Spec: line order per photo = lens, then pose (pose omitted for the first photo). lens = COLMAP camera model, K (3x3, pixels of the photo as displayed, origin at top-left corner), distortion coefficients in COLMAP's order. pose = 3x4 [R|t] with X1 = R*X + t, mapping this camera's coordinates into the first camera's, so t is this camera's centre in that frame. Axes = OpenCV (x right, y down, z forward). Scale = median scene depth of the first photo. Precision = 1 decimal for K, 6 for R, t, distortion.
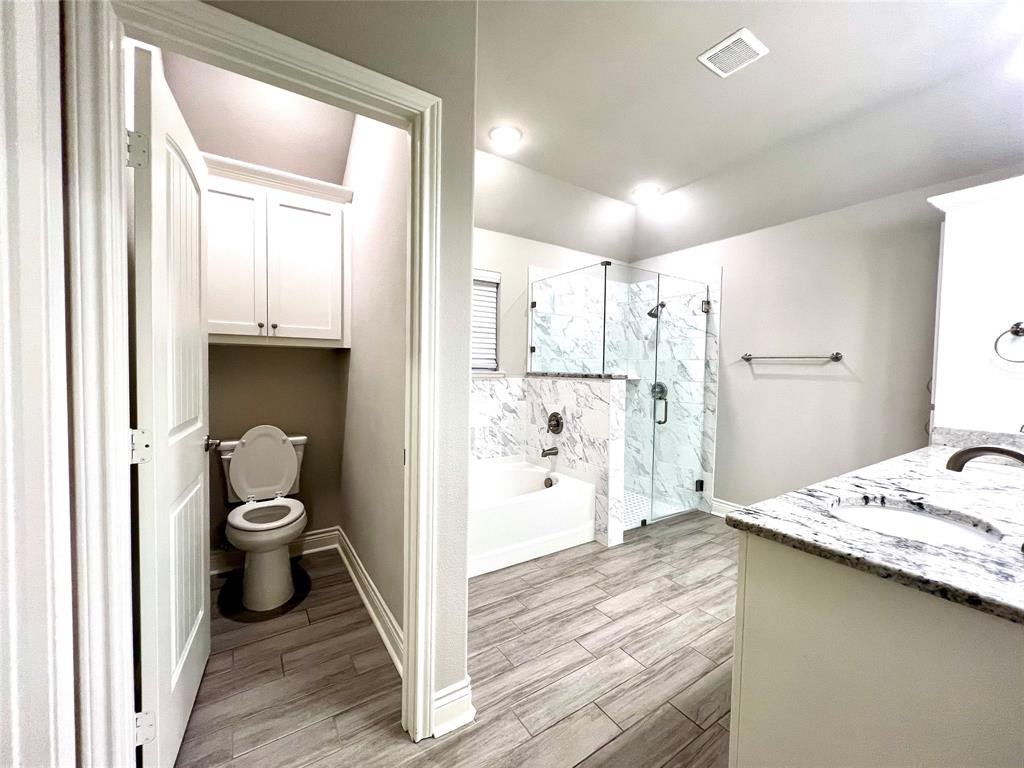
lens RADIAL K [[410.1, 0, 513.2], [0, 410.1, 382.6], [0, 0, 1]] dist [-0.001701, 0.000426]
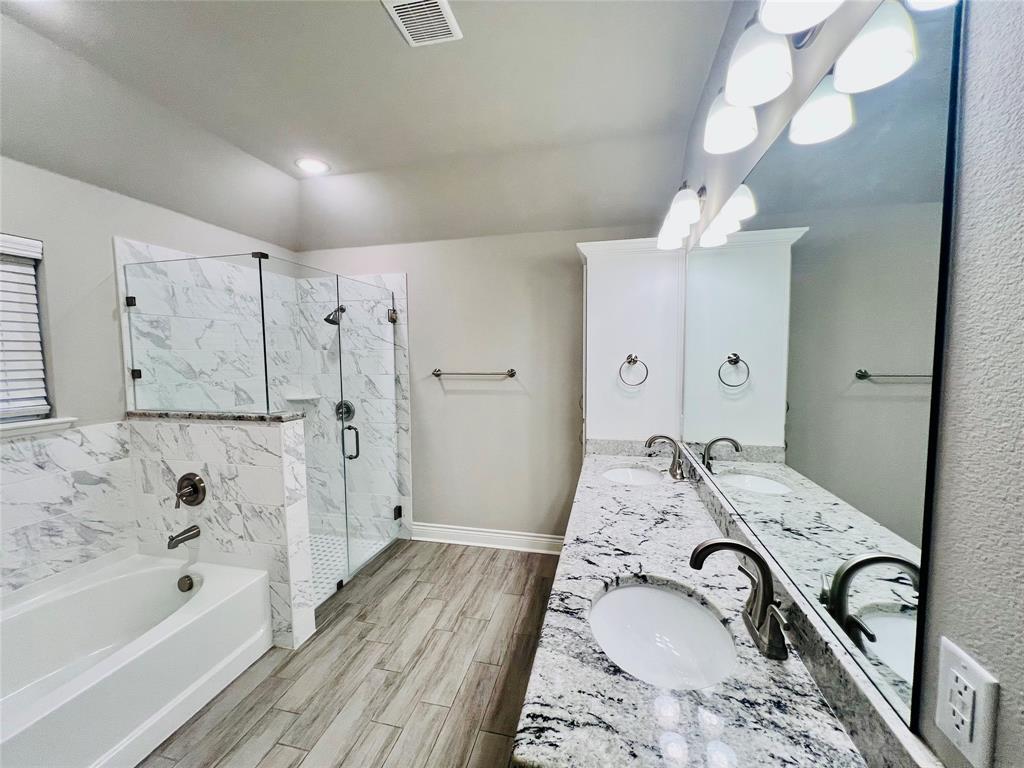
lens RADIAL K [[410.1, 0, 513.2], [0, 410.1, 382.6], [0, 0, 1]] dist [-0.001701, 0.000426]
pose [[0.729529, -0.071335, 0.680220, 0.042824], [0.046889, 0.997423, 0.054312, -0.077425], [-0.682341, -0.007728, 0.730993, 0.164844]]
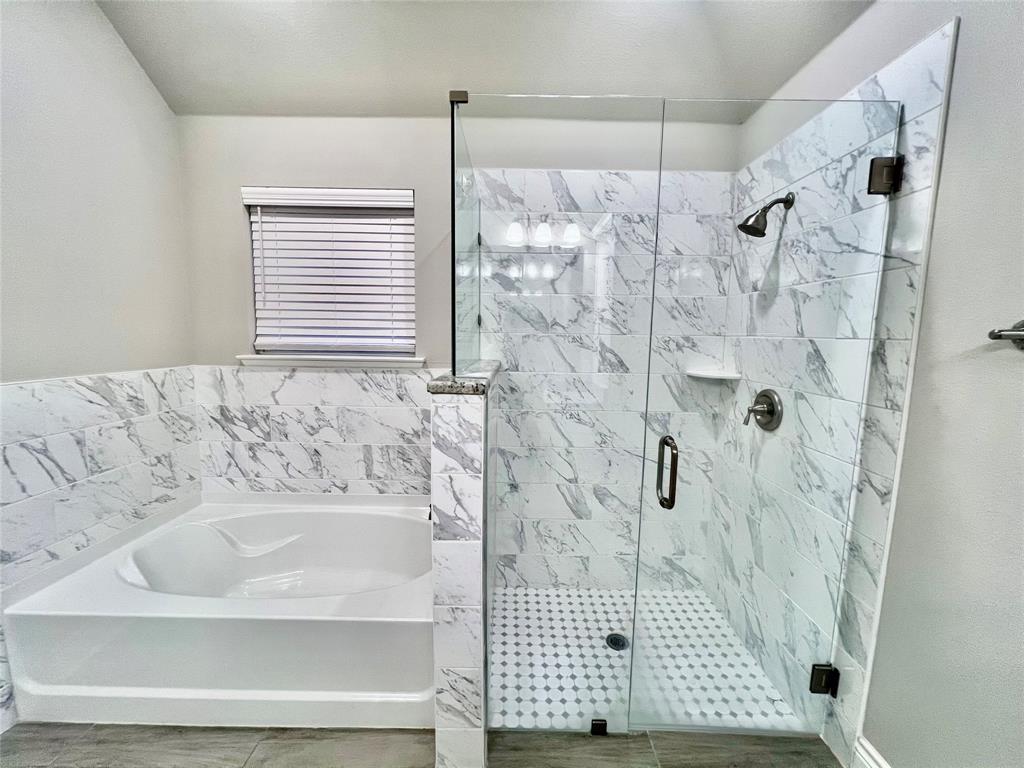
lens RADIAL K [[410.1, 0, 513.2], [0, 410.1, 382.6], [0, 0, 1]] dist [-0.001701, 0.000426]
pose [[0.833124, 0.062224, -0.549574, 0.419805], [-0.021940, 0.996587, 0.079575, -0.041894], [0.552650, -0.054239, 0.831647, 0.568351]]
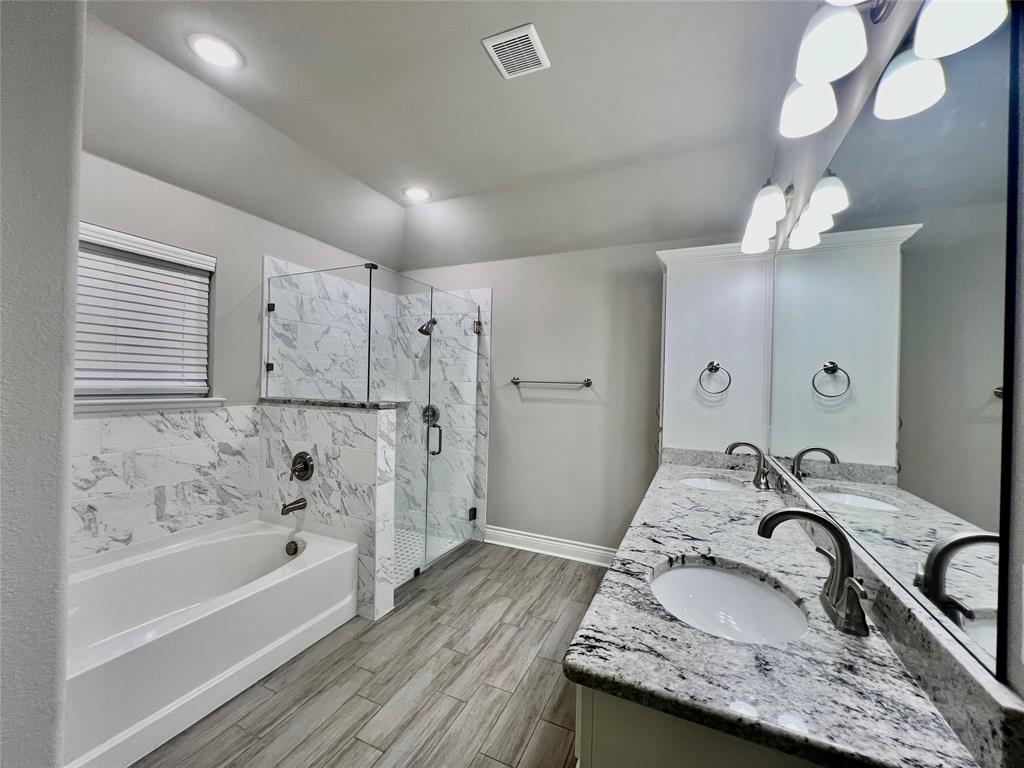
lens RADIAL K [[410.1, 0, 513.2], [0, 410.1, 382.6], [0, 0, 1]] dist [-0.001701, 0.000426]
pose [[0.848001, 0.003575, 0.529982, 0.029277], [0.010260, 0.999679, -0.023161, -0.031962], [-0.529895, 0.025078, 0.847692, 0.139934]]
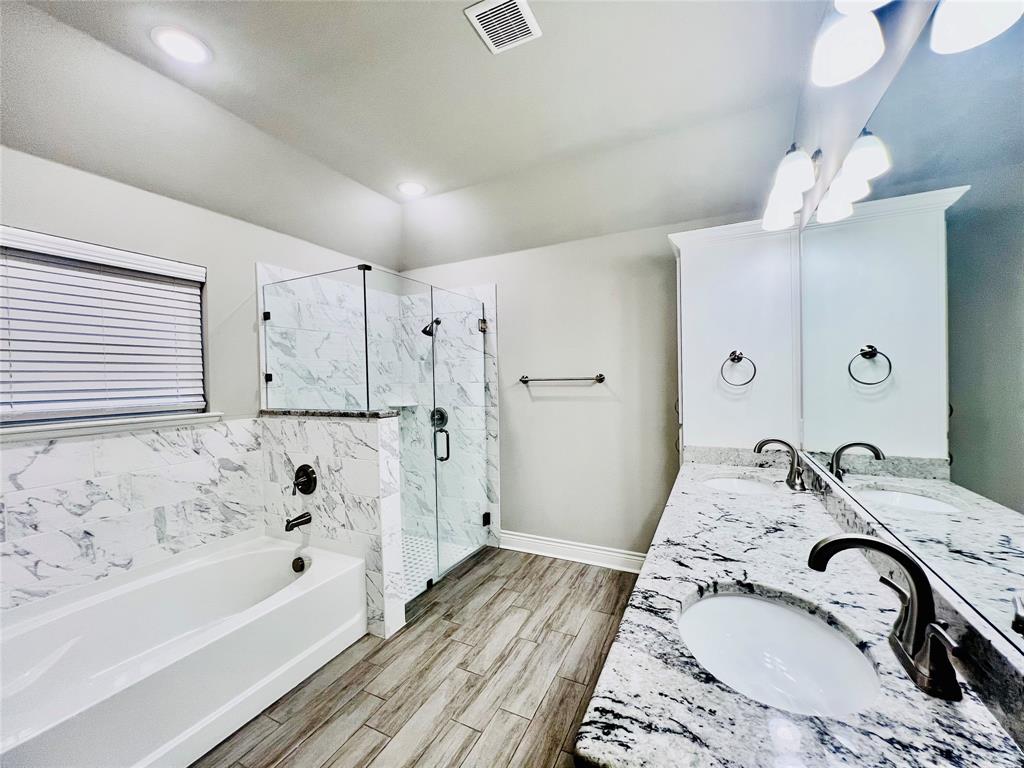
lens RADIAL K [[410.1, 0, 513.2], [0, 410.1, 382.6], [0, 0, 1]] dist [-0.001701, 0.000426]
pose [[0.865254, -0.041530, 0.499610, 0.061632], [0.054720, 0.998432, -0.011773, -0.041704], [-0.498338, 0.037526, 0.866170, 0.167637]]
